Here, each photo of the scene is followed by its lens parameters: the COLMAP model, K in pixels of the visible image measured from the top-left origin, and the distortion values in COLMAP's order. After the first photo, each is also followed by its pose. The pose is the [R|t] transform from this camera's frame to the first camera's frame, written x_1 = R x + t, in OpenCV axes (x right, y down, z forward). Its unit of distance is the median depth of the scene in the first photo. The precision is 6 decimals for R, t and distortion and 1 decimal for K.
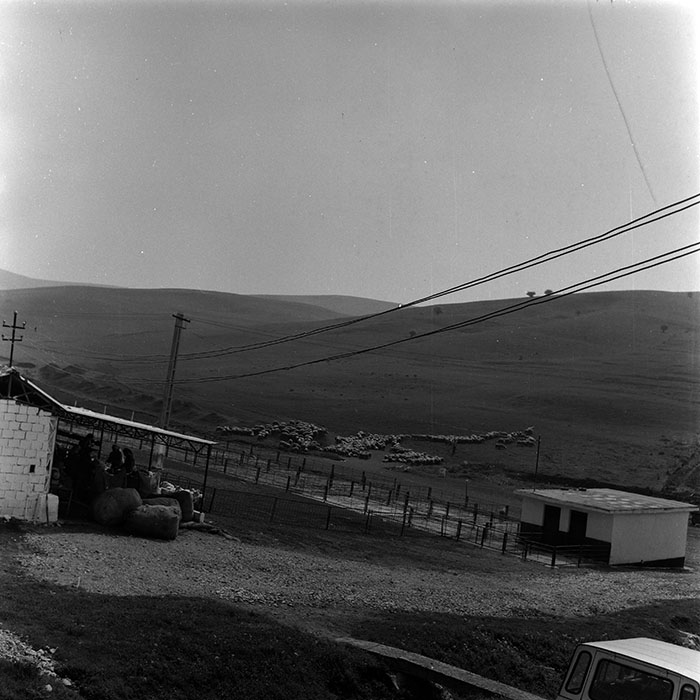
lens RADIAL K [[1105.1, 0, 350.1], [0, 1105.1, 293.7], [0, 0, 1]] dist [0.069871, -0.091760]
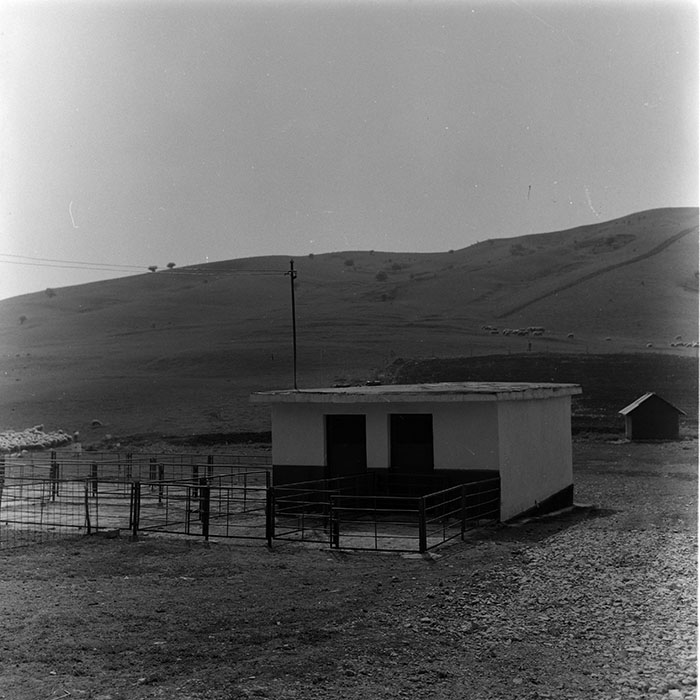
lens RADIAL K [[1105.1, 0, 350.1], [0, 1105.1, 293.7], [0, 0, 1]] dist [0.069871, -0.091760]
pose [[0.934554, -0.122672, 0.334007, 0.049063], [0.120855, 0.992322, 0.026299, 0.135747], [-0.334668, 0.015788, 0.942204, 0.604408]]
